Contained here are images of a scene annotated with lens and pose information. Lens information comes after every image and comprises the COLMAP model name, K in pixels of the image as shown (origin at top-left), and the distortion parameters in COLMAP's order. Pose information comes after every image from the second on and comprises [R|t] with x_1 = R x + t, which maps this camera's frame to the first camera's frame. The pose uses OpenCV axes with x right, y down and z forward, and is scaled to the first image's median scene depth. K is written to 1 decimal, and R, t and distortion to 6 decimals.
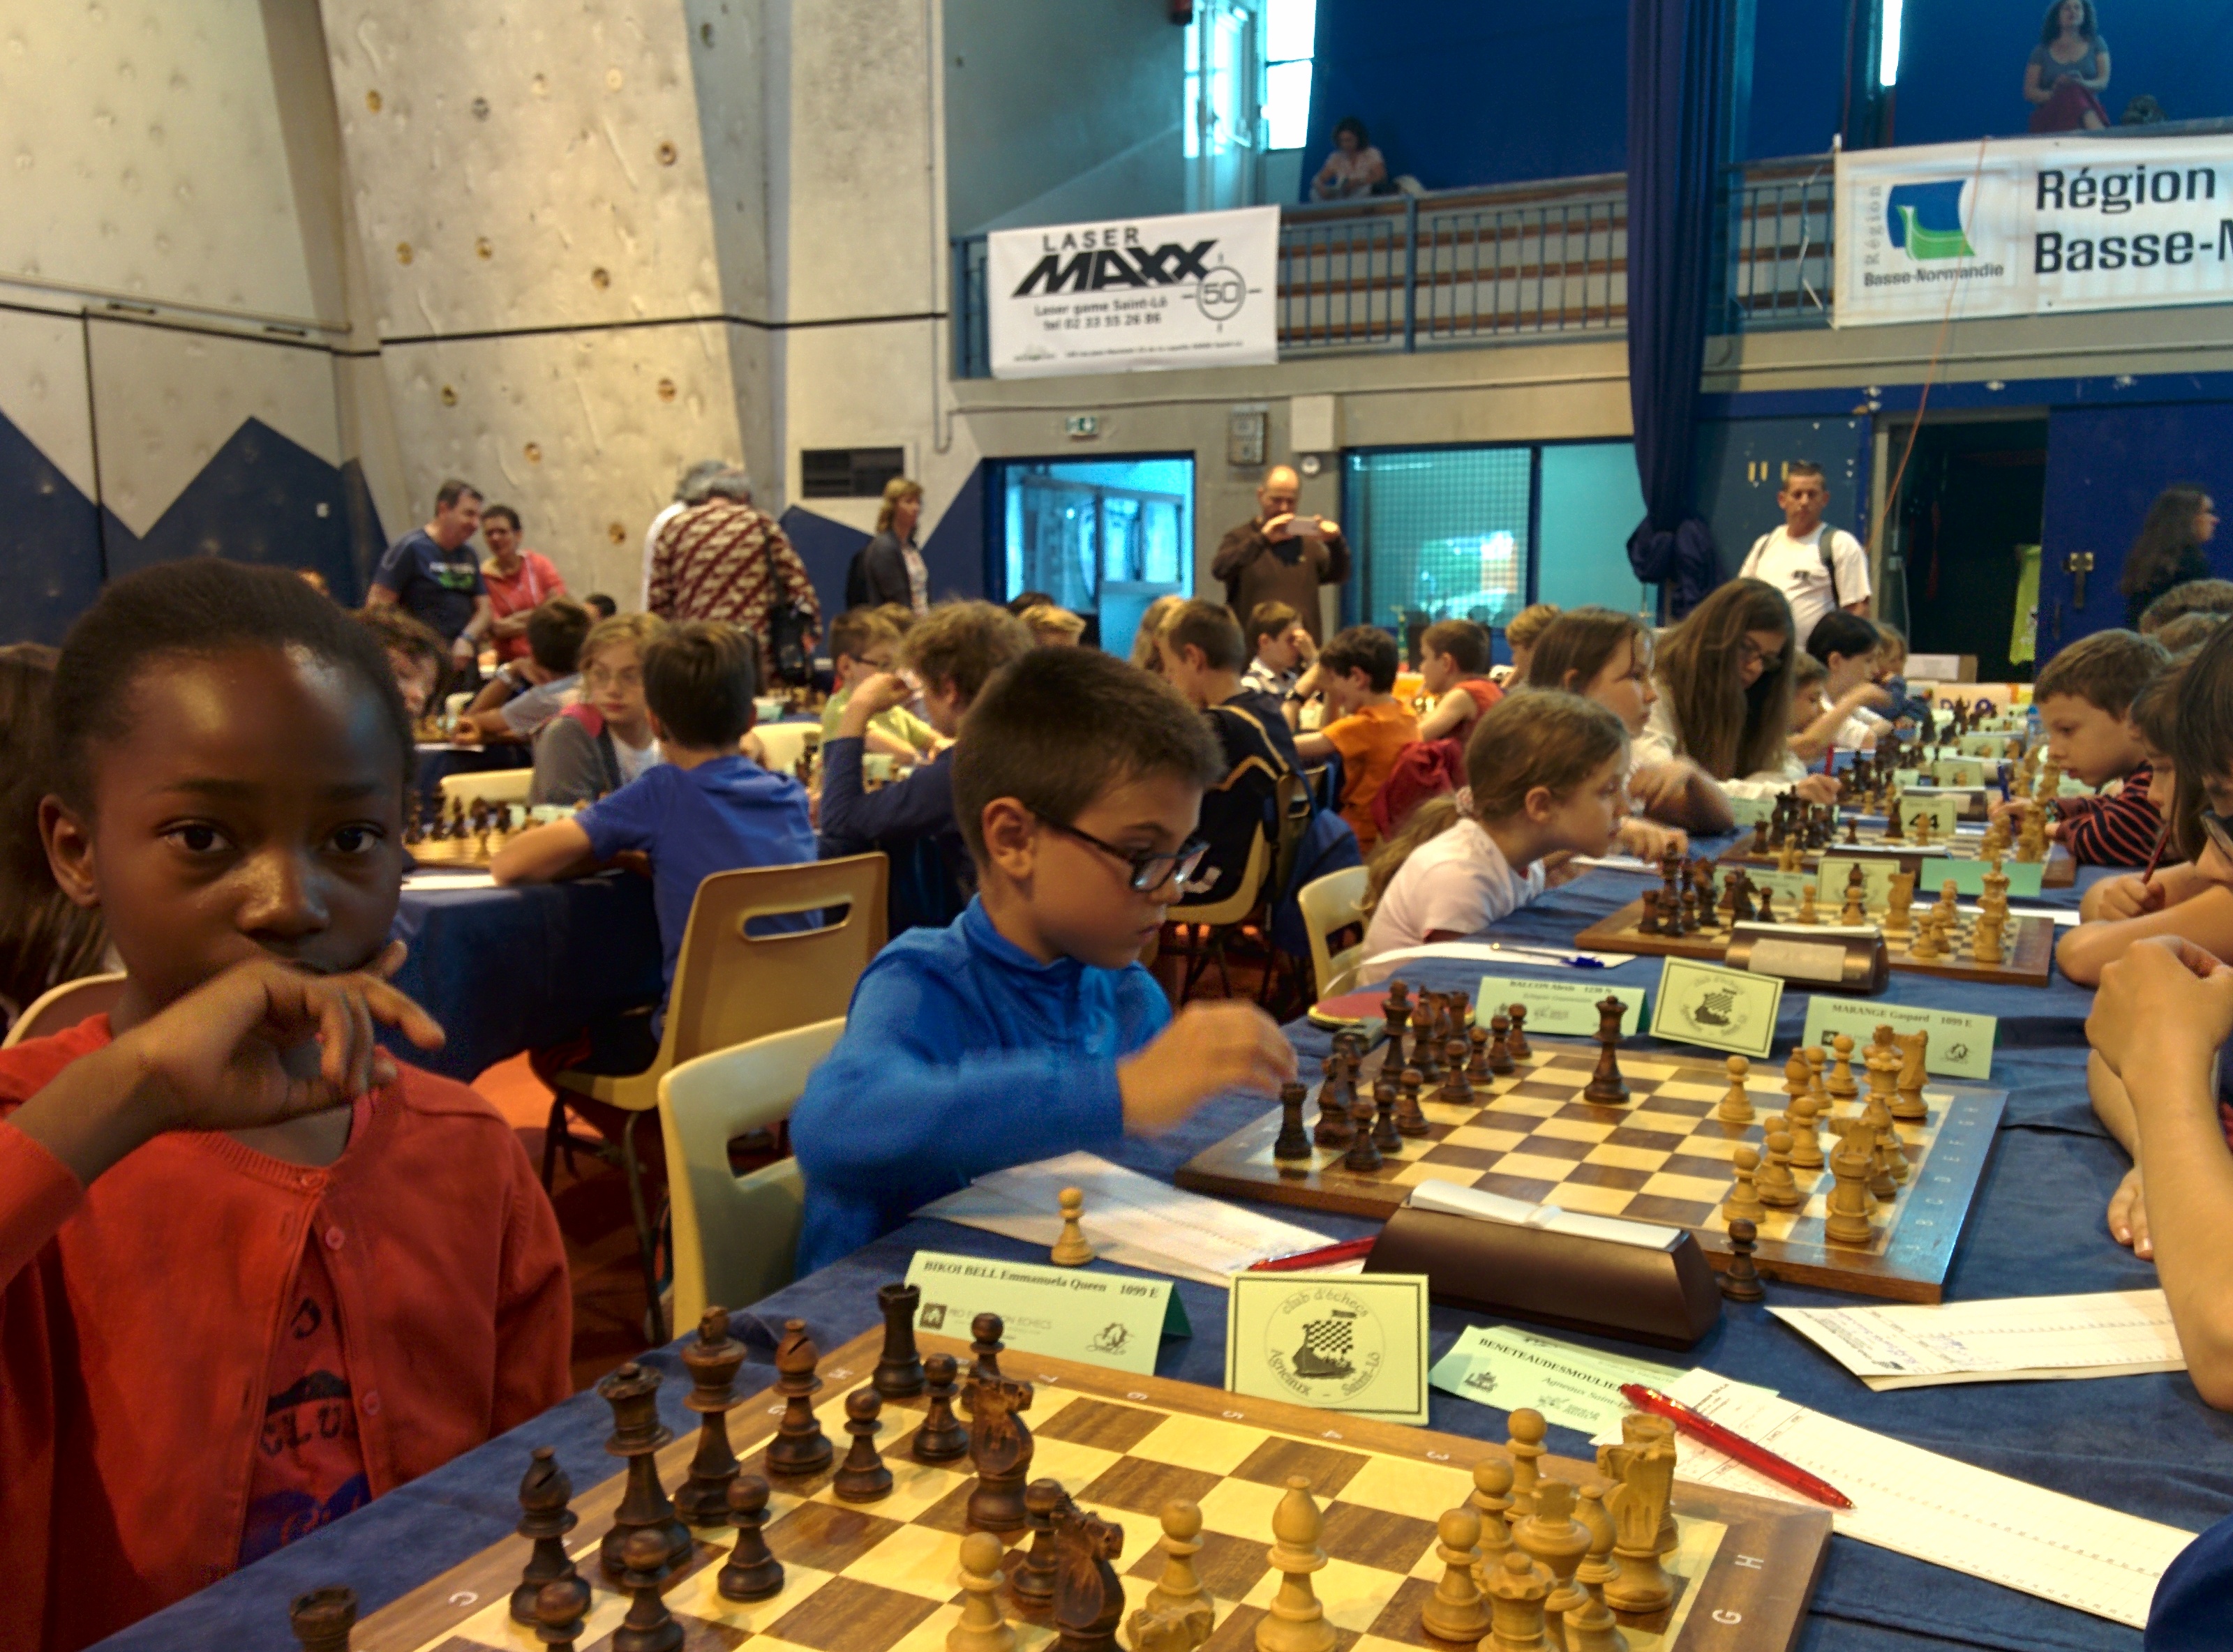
lens RADIAL K [[2012.8, 0, 1146.7], [0, 2012.8, 861.7], [0, 0, 1]] dist [0.078400, -0.117393]
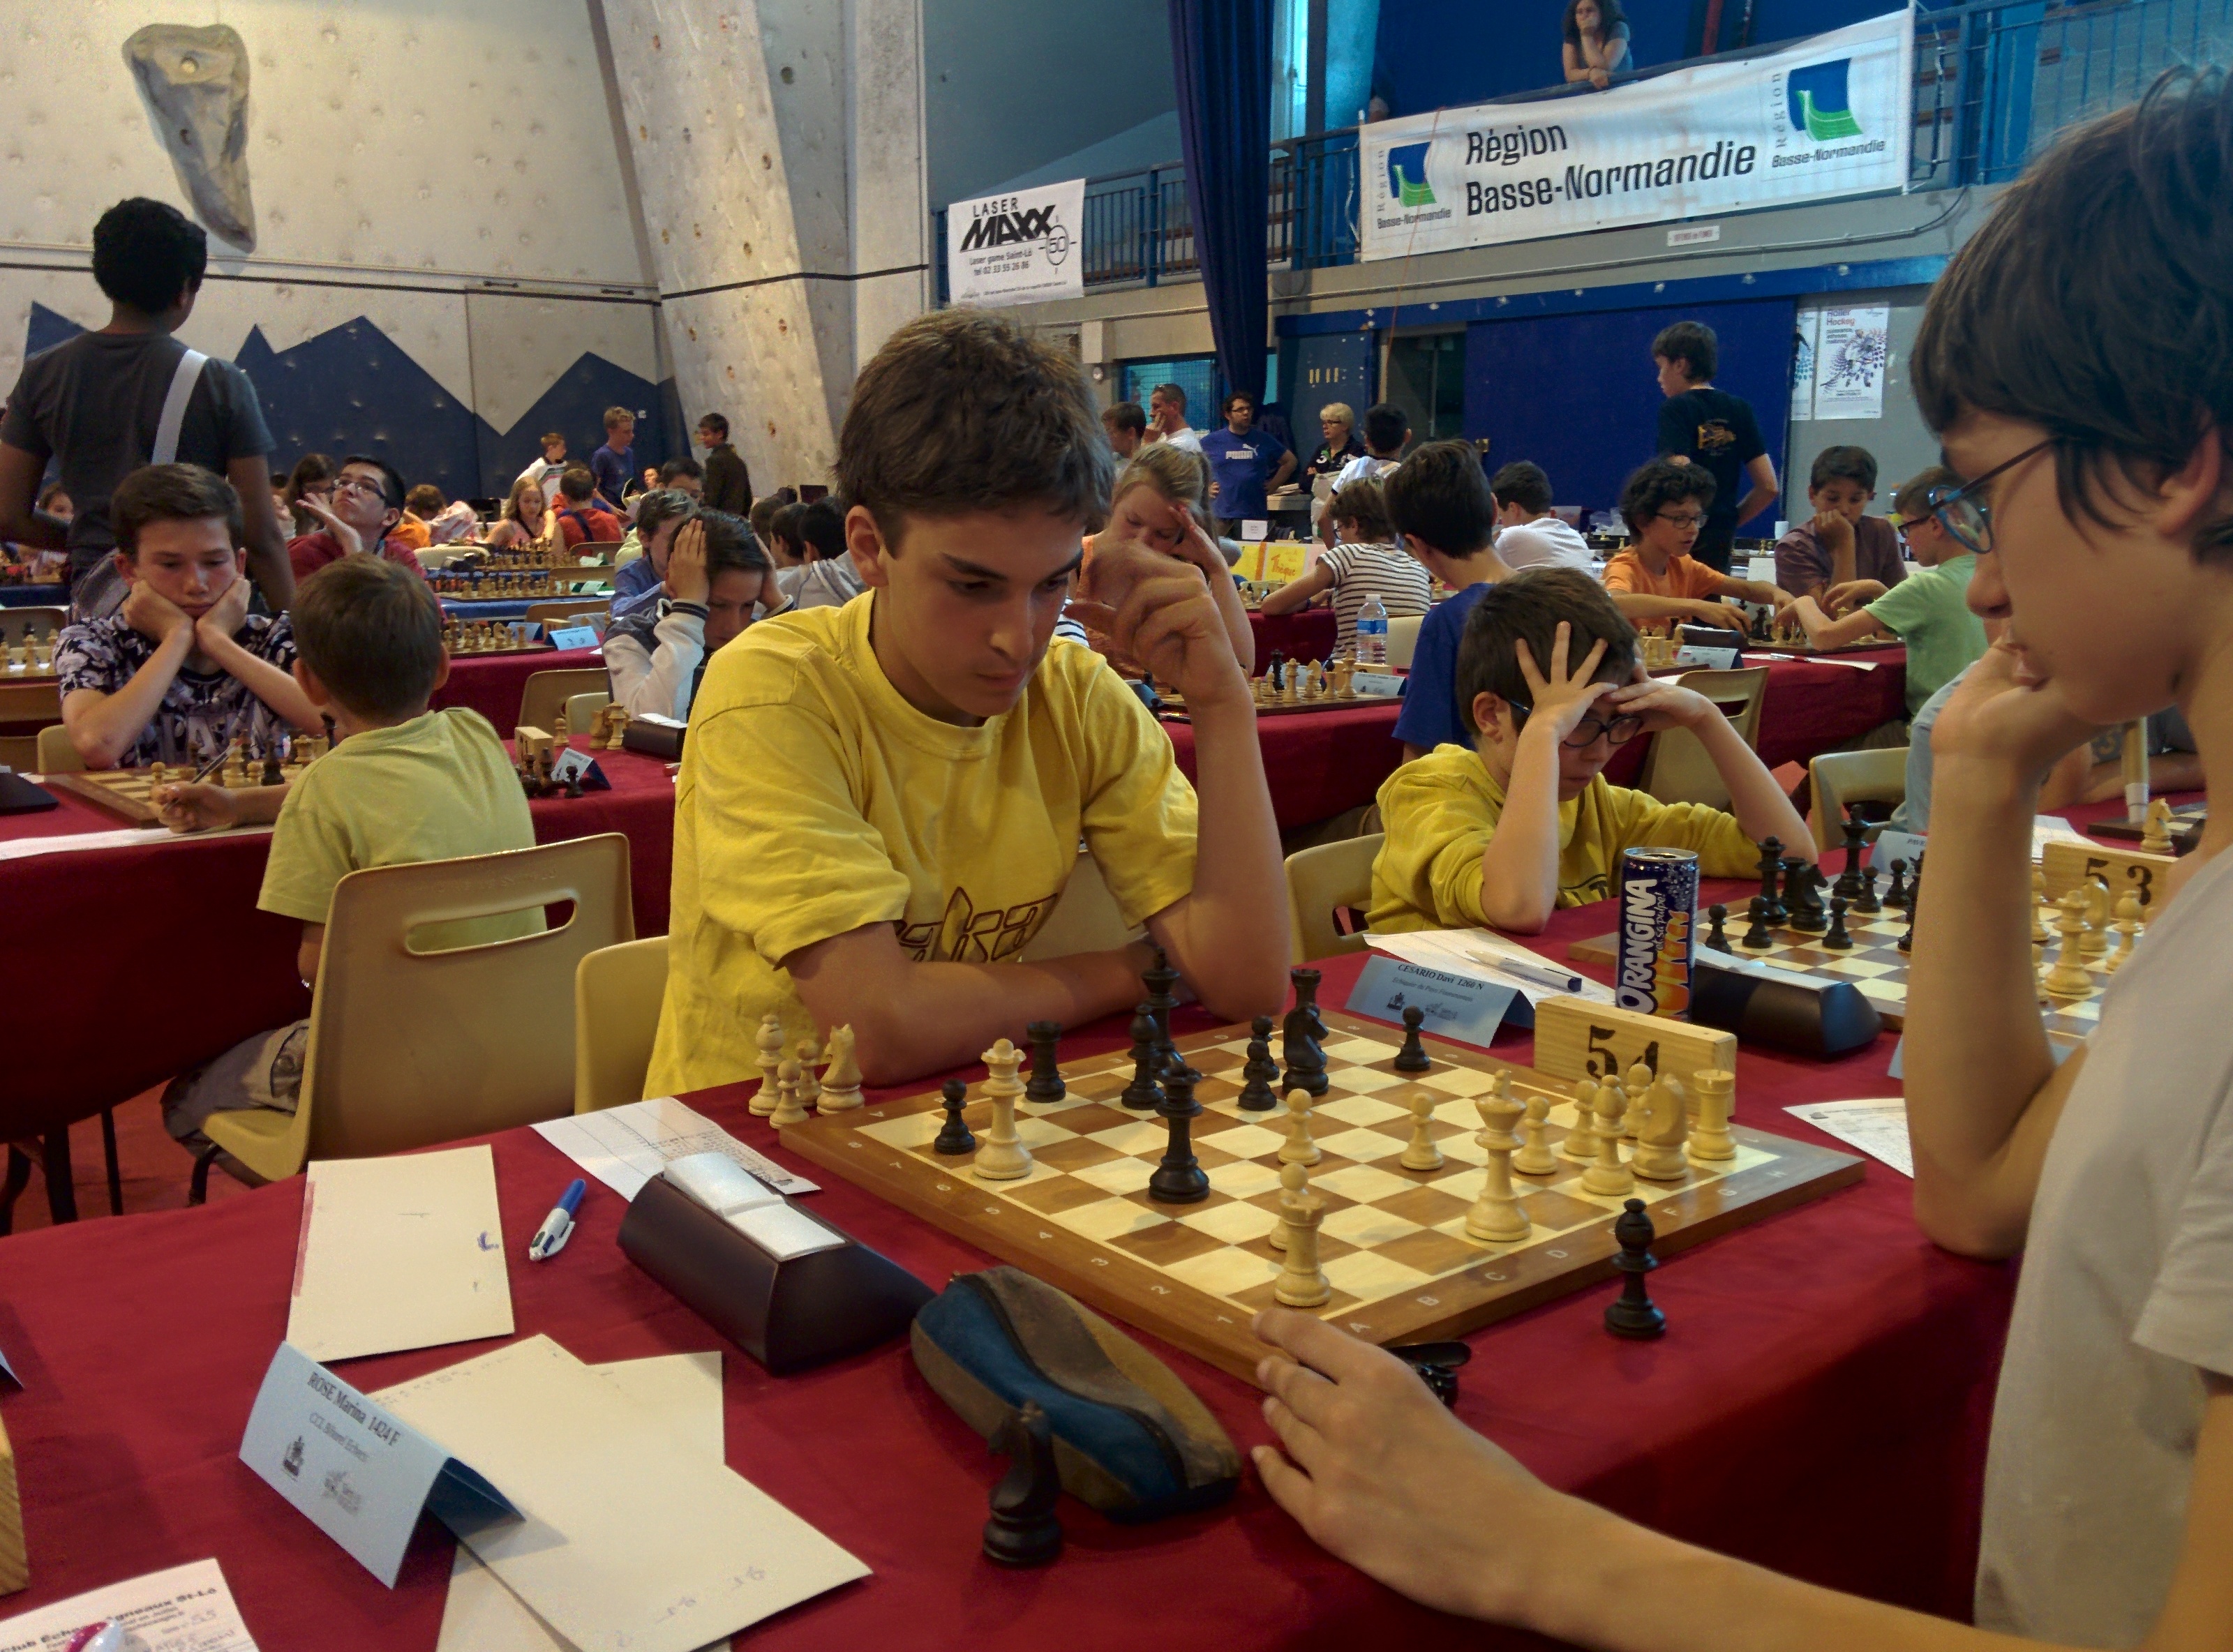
lens RADIAL K [[2012.8, 0, 1160.3], [0, 2012.8, 820.4], [0, 0, 1]] dist [0.078400, -0.117393]
pose [[0.898912, 0.072208, -0.432139, 0.655827], [-0.054279, 0.997081, 0.053699, 0.021547], [0.434755, -0.024814, 0.900207, -0.173249]]
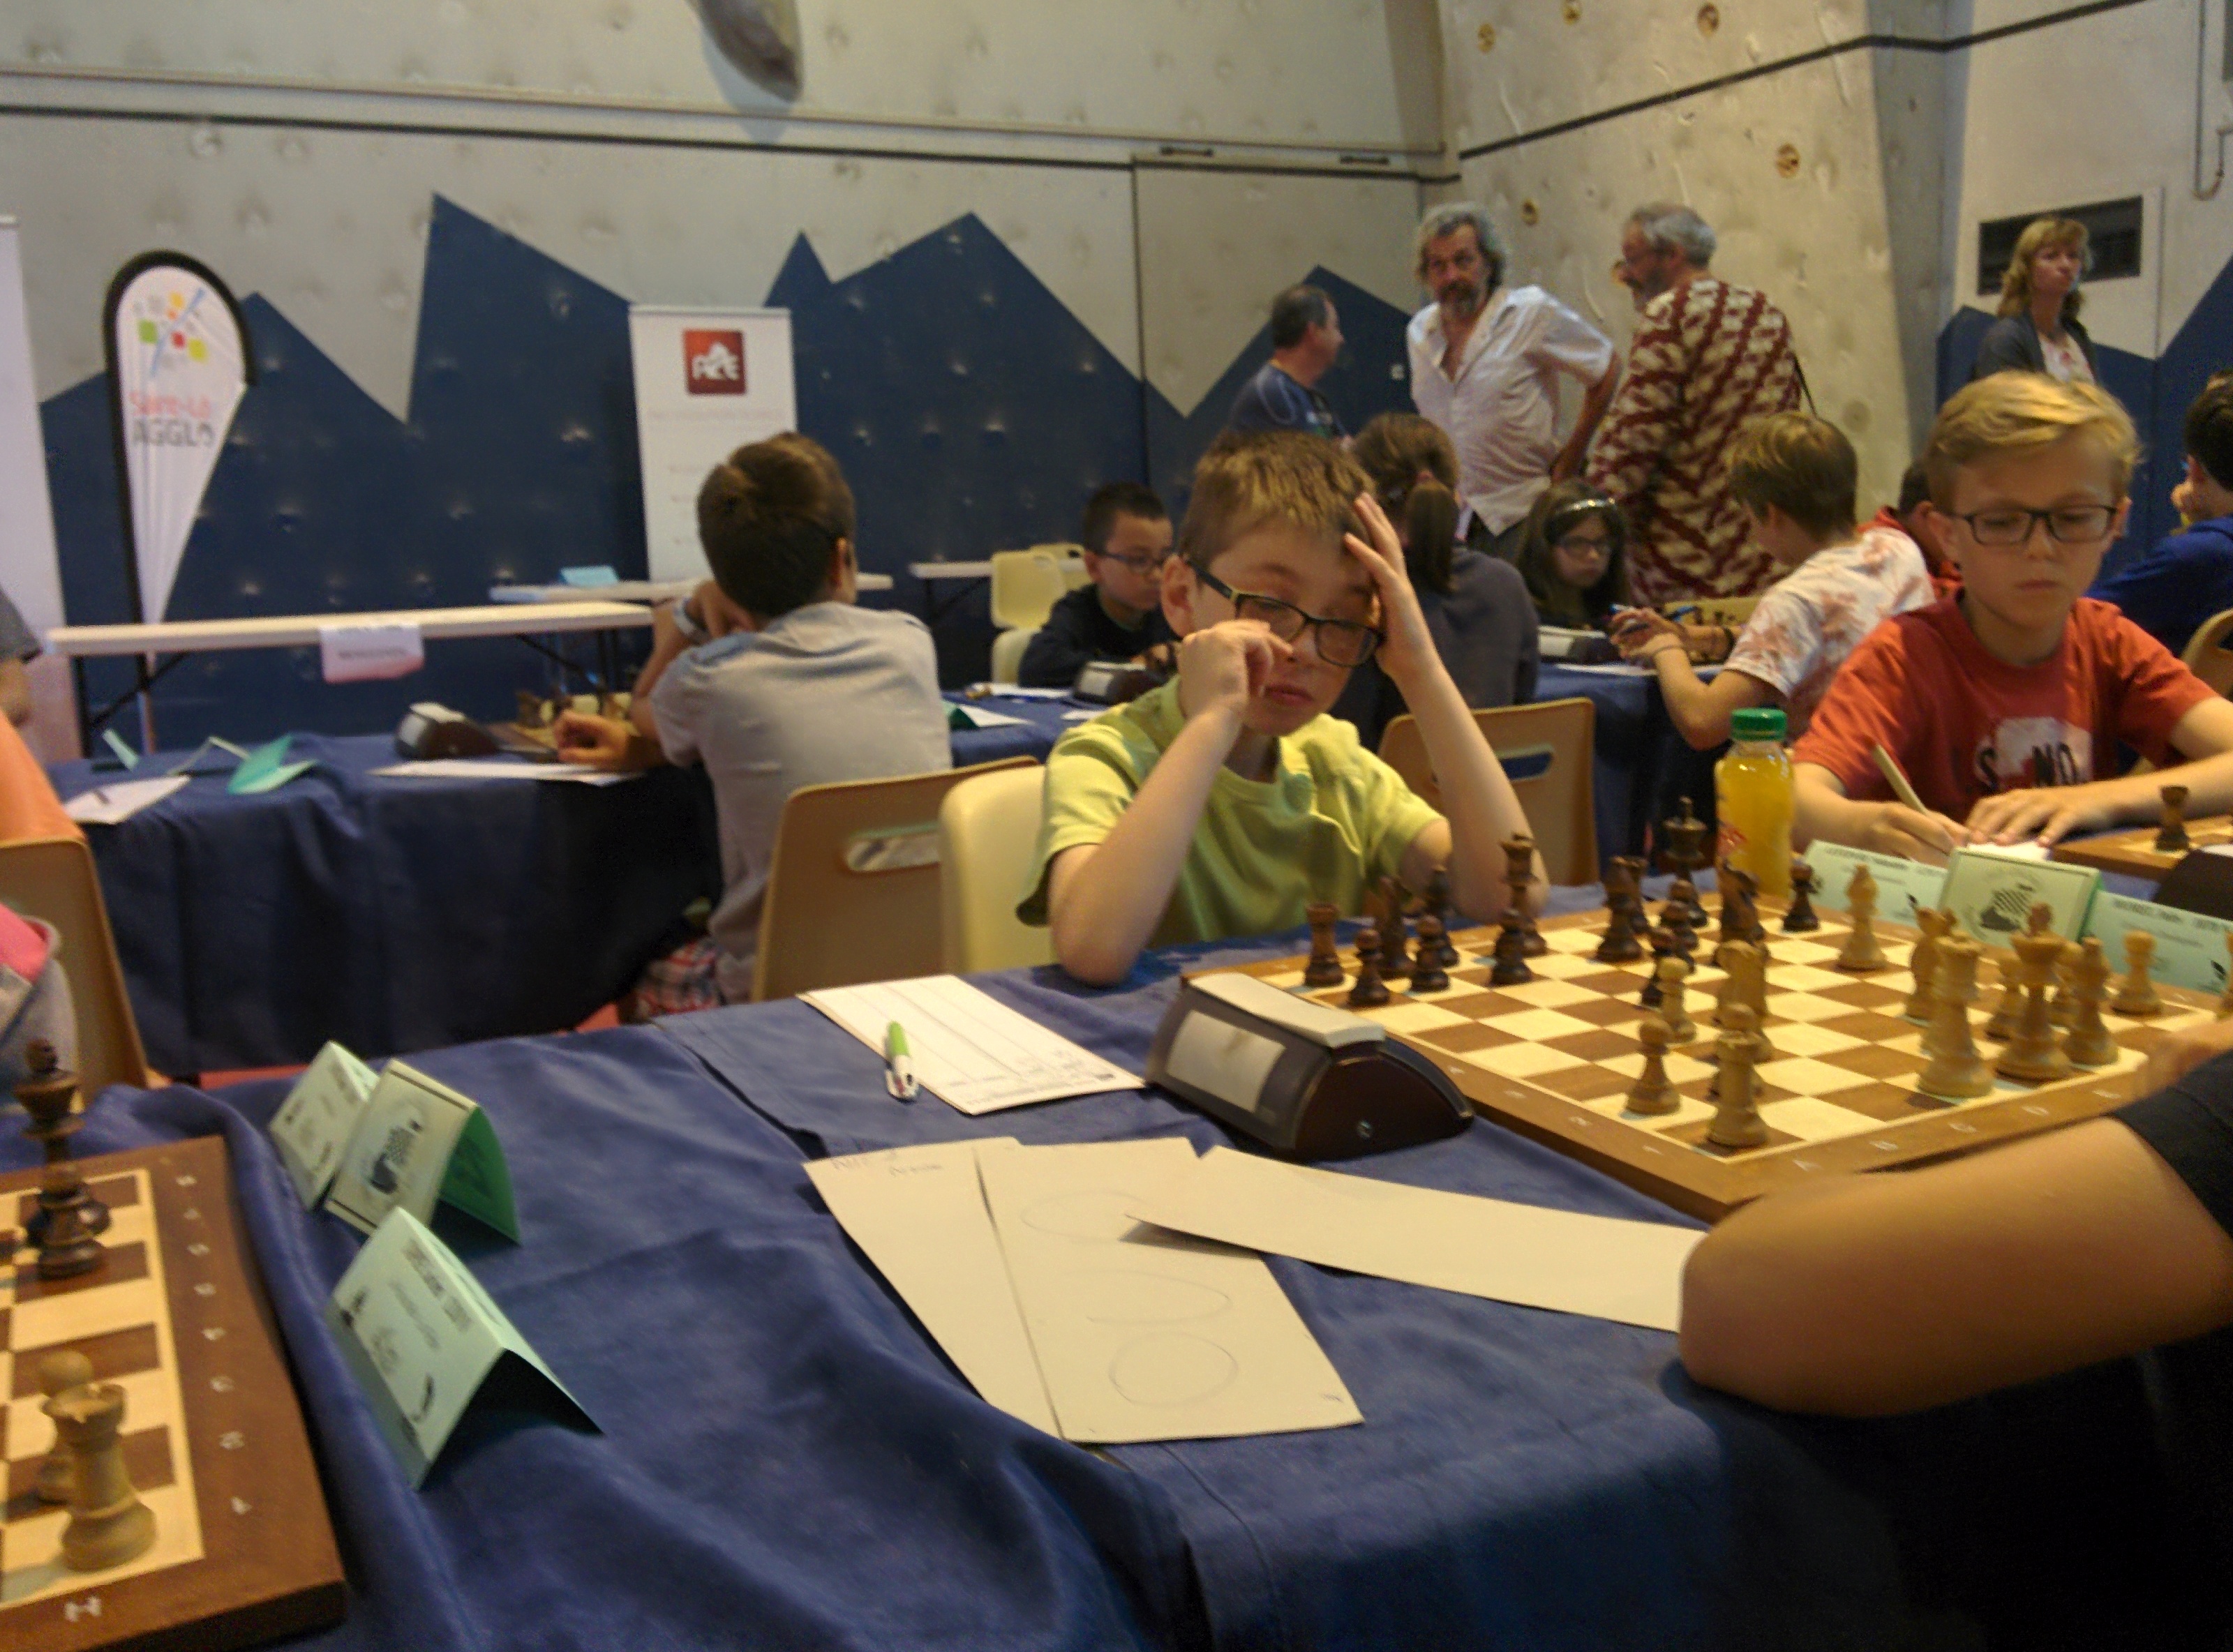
lens RADIAL K [[2012.8, 0, 1128.9], [0, 2012.8, 825.5], [0, 0, 1]] dist [0.078400, -0.117393]
pose [[0.805037, 0.062302, -0.589944, 0.015619], [-0.037341, 0.997820, 0.054421, -0.029420], [0.592048, -0.021782, 0.805608, 0.285243]]
